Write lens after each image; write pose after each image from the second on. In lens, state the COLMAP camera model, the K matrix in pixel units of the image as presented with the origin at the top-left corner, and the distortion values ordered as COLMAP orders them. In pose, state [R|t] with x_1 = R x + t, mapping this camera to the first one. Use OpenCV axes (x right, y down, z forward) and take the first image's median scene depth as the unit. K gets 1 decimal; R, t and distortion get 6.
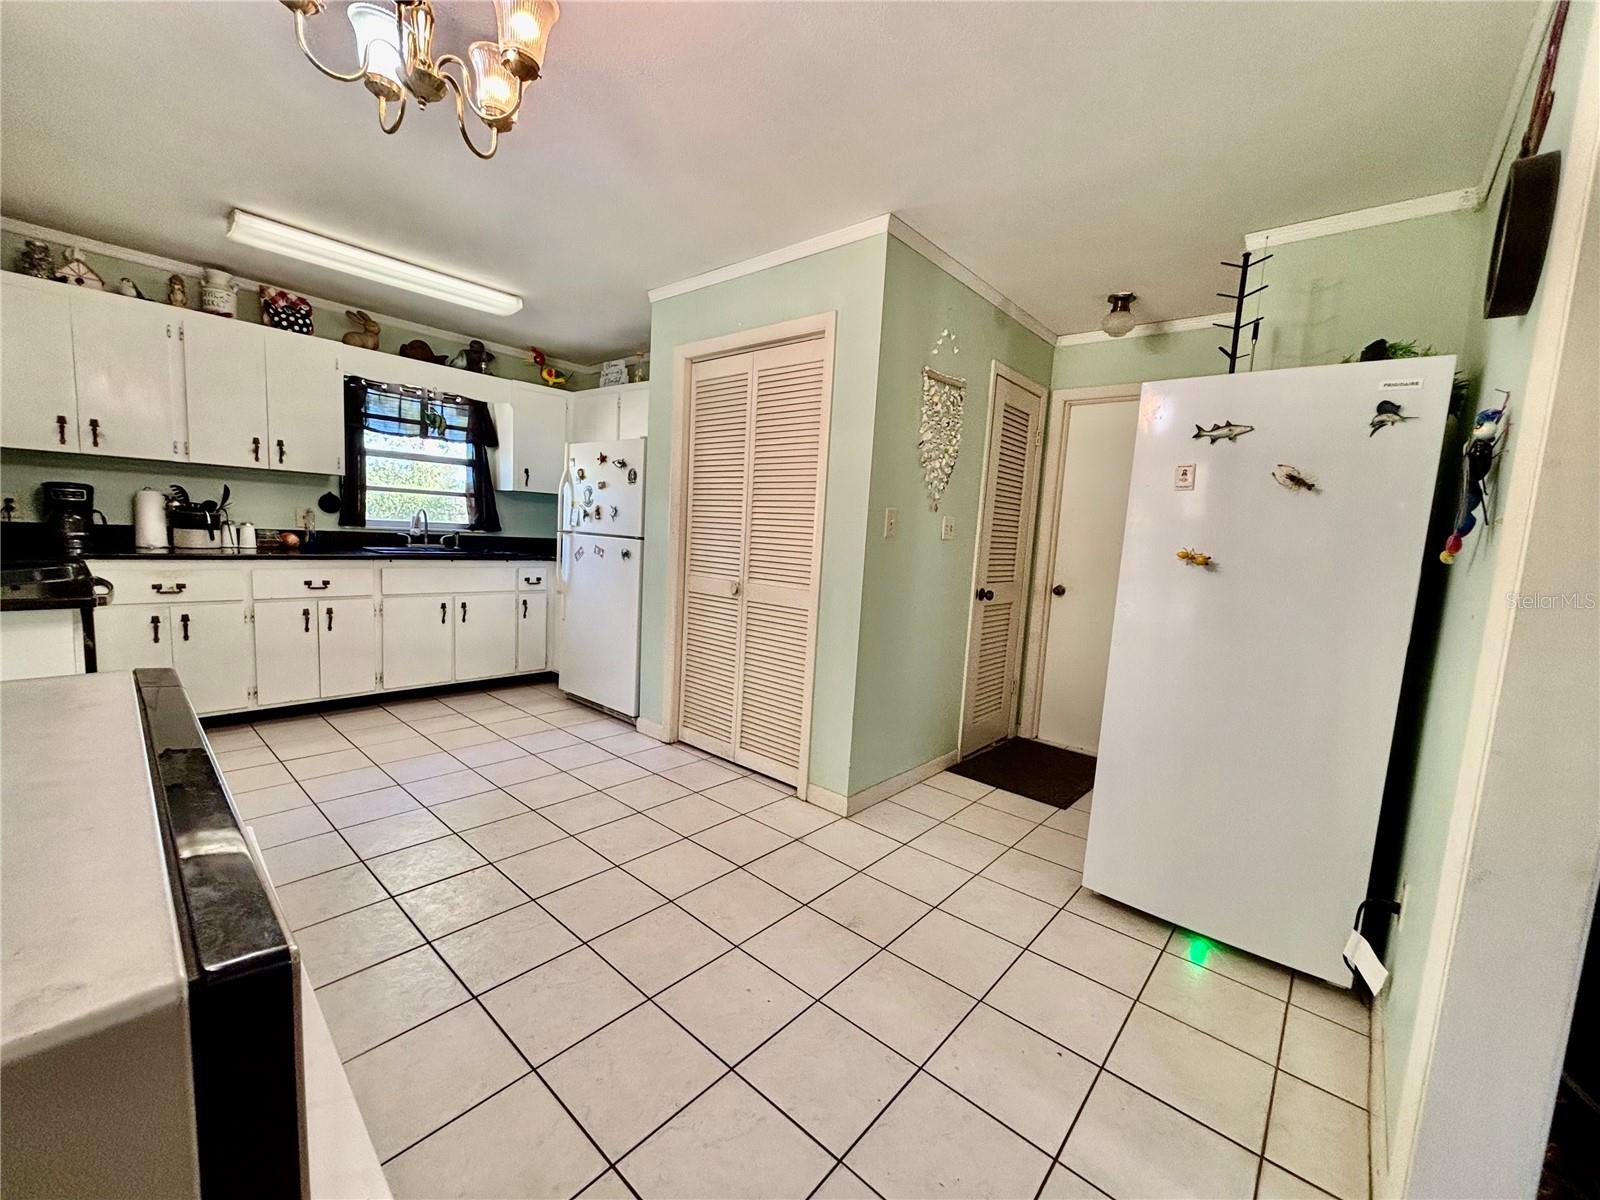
lens RADIAL K [[642.7, 0, 802.8], [0, 642.7, 605.0], [0, 0, 1]] dist [-0.002664, -0.000639]
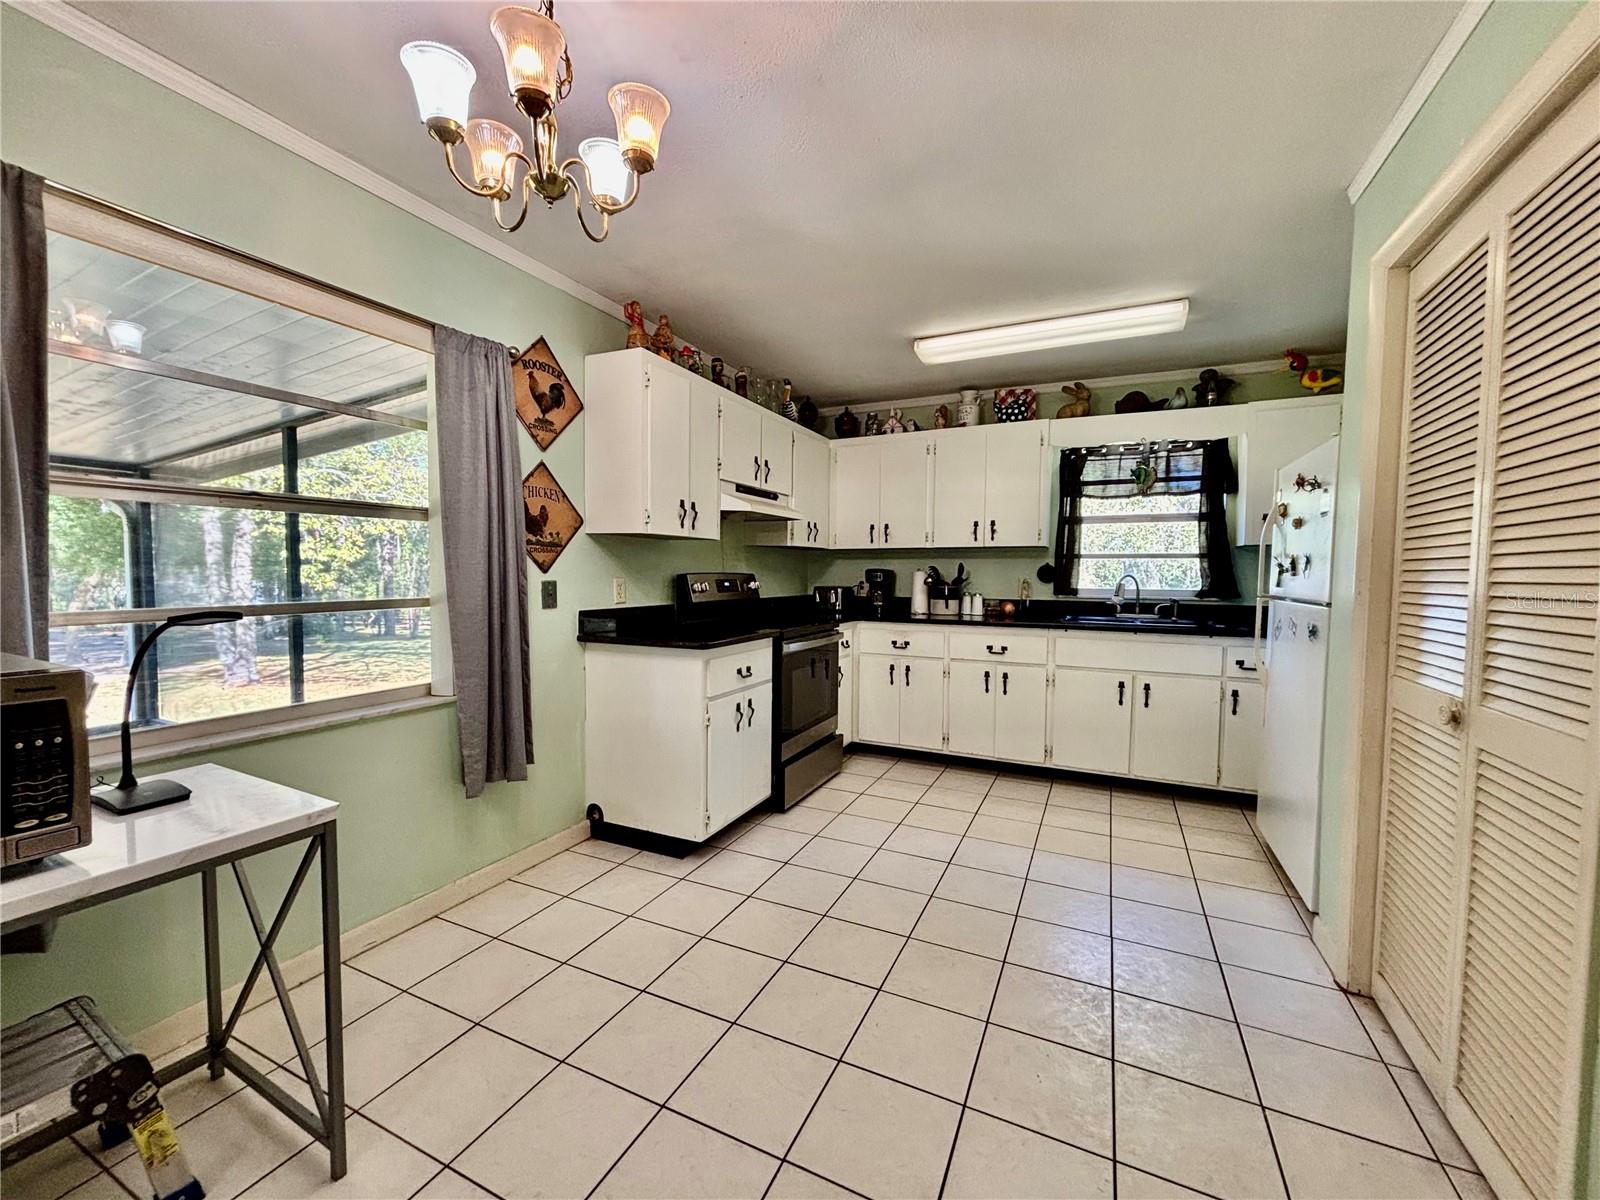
lens RADIAL K [[642.7, 0, 794.5], [0, 642.7, 602.4], [0, 0, 1]] dist [-0.002664, -0.000639]
pose [[0.260311, -0.009120, -0.965482, 0.188467], [-0.103515, 0.993928, -0.037298, -0.035782], [0.959960, 0.109651, 0.257787, 0.397331]]
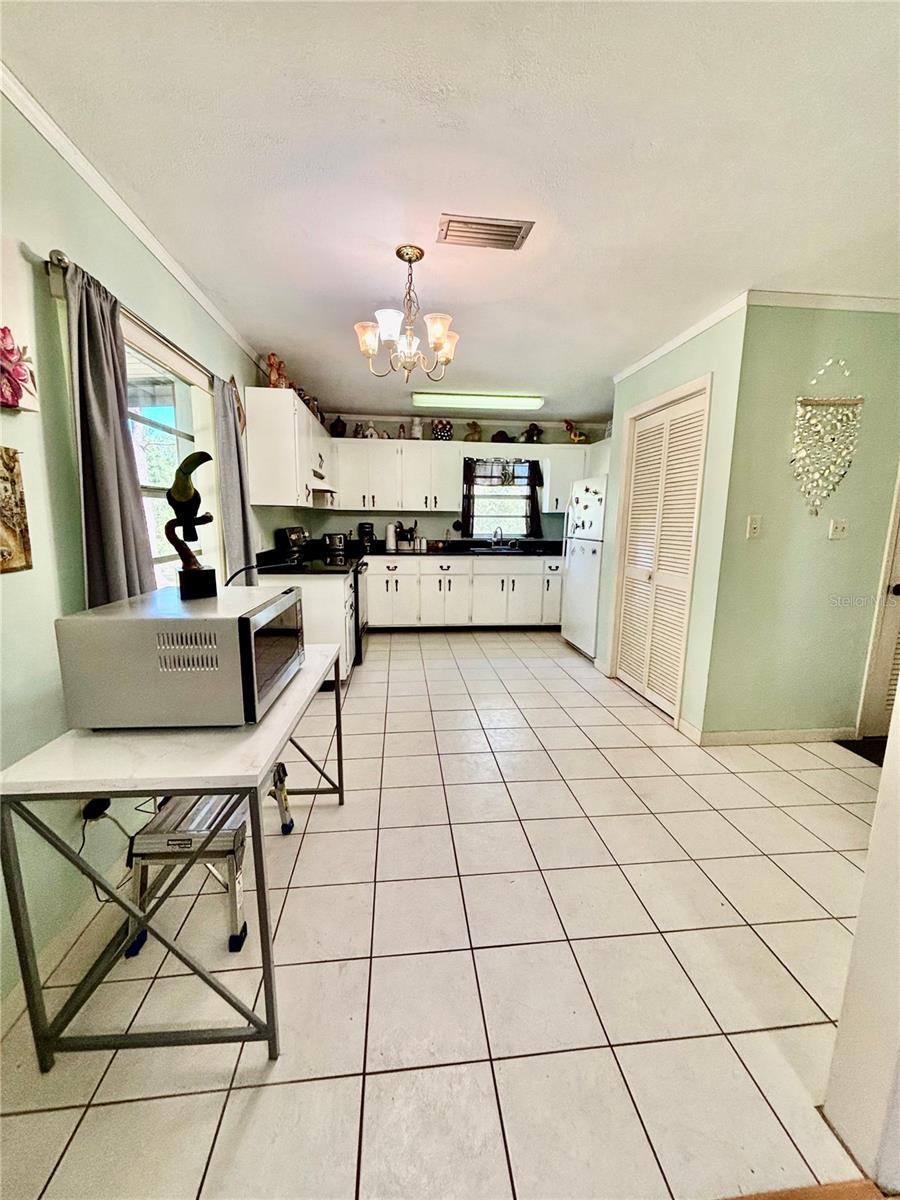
lens RADIAL K [[482.0, 0, 443.9], [0, 482.0, 604.0], [0, 0, 1]] dist [-0.002664, -0.000639]
pose [[0.724579, 0.071405, -0.685483, 0.278658], [-0.047926, 0.997431, 0.053241, 0.000825], [0.687524, -0.005724, 0.726140, -0.092018]]
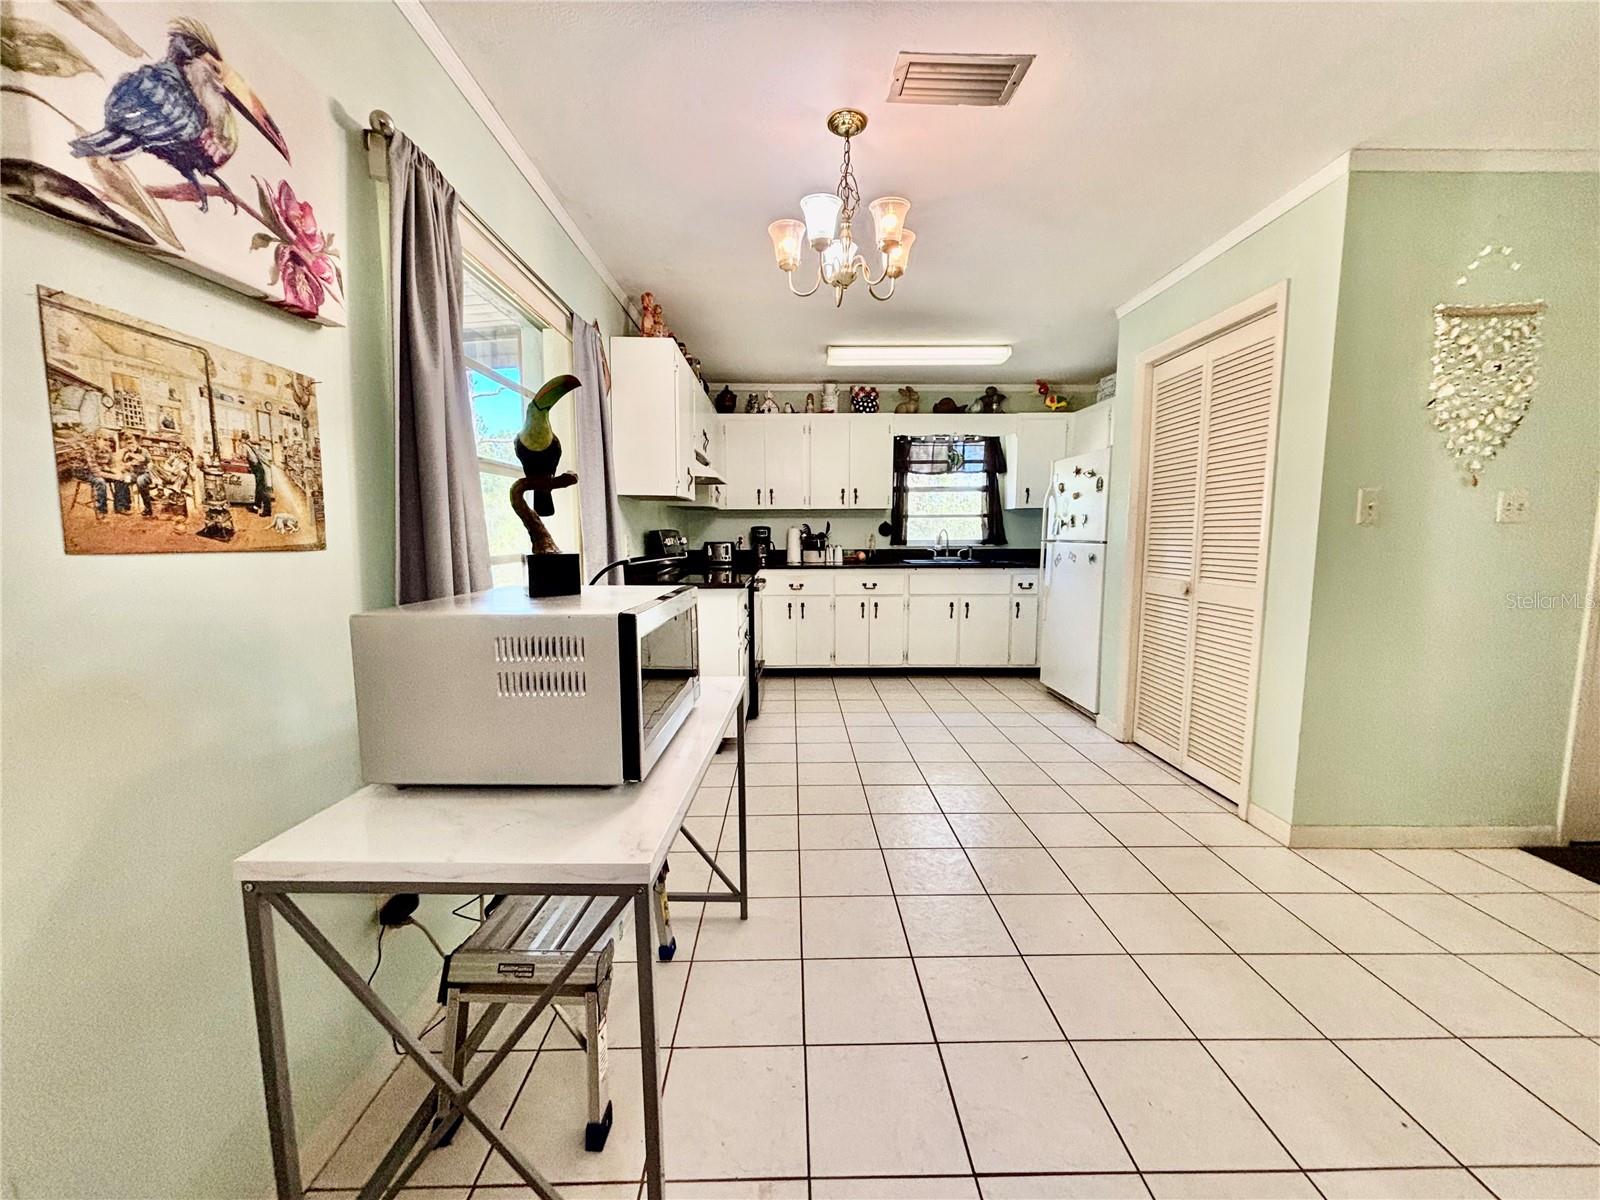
lens RADIAL K [[642.7, 0, 789.1], [0, 642.7, 605.2], [0, 0, 1]] dist [-0.002664, -0.000639]
pose [[0.654993, 0.024634, -0.755234, 0.212796], [-0.045516, 0.998940, -0.006892, 0.029909], [0.754263, 0.038889, 0.655420, -0.077672]]
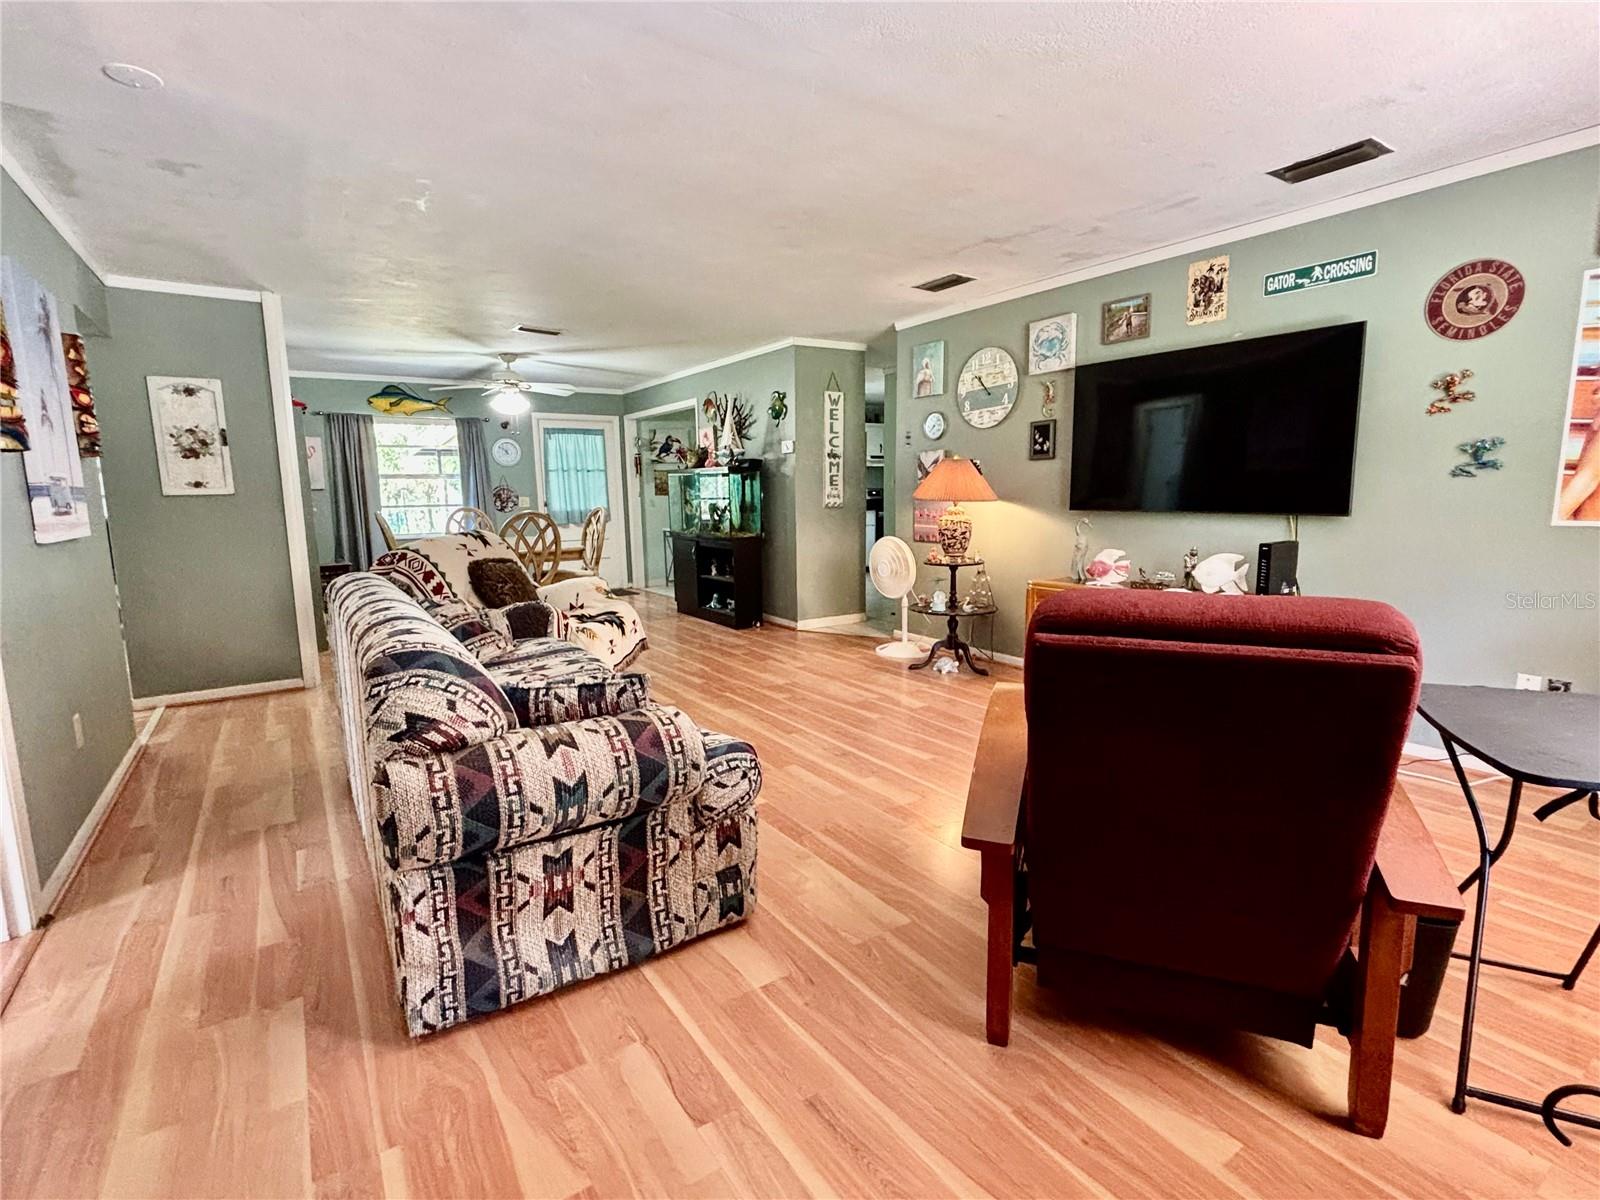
lens RADIAL K [[758.7, 0, 806.9], [0, 758.7, 606.1], [0, 0, 1]] dist [-0.003652, -0.003127]
pose [[-0.255679, 0.092825, -0.962295, 2.421966], [-0.109344, 0.986216, 0.124185, 0.015993], [0.960558, 0.136972, -0.242005, 1.129915]]
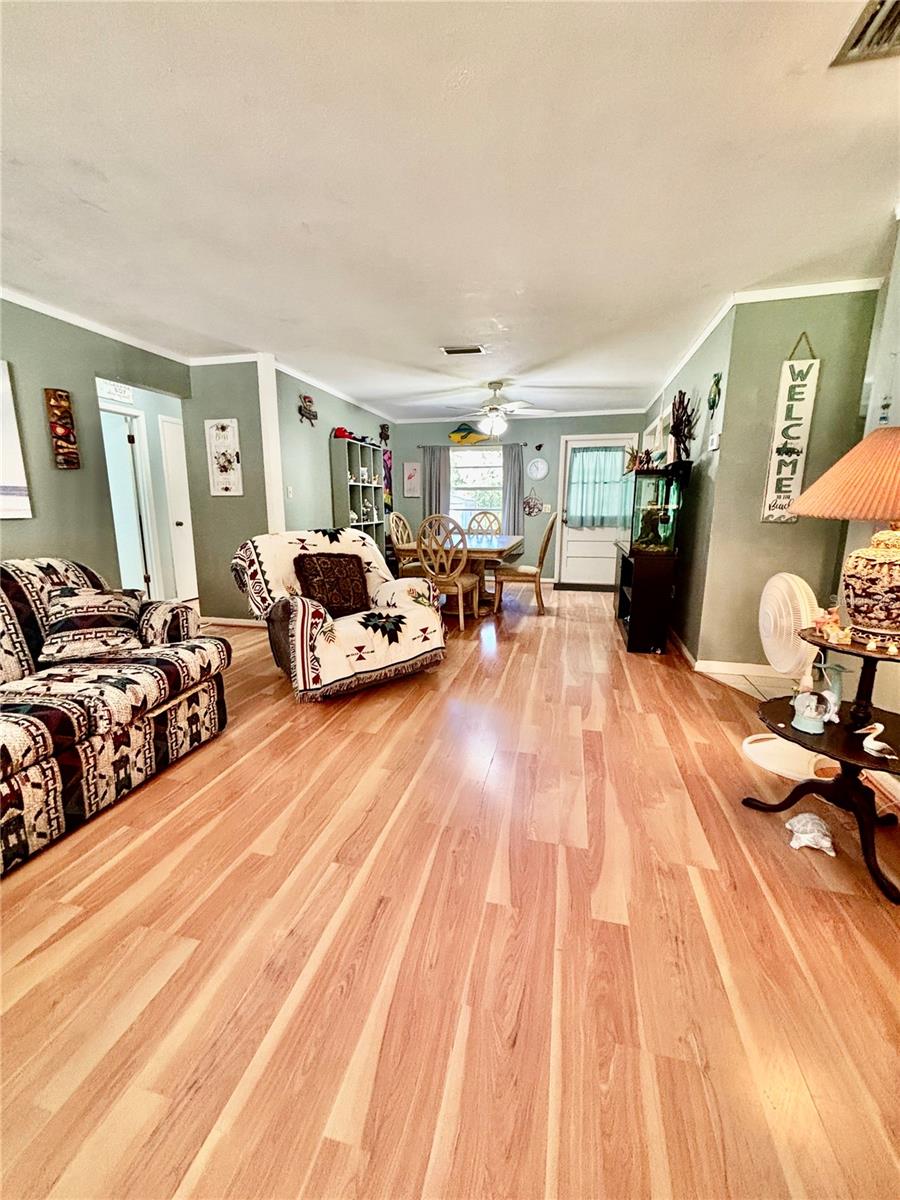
lens RADIAL K [[482.0, 0, 449.2], [0, 482.0, 600.8], [0, 0, 1]] dist [-0.002664, -0.000639]
pose [[-0.889775, 0.028625, -0.455501, 1.526641], [-0.105528, 0.958083, 0.266347, -0.032863], [0.444032, 0.285057, -0.849458, 1.231143]]
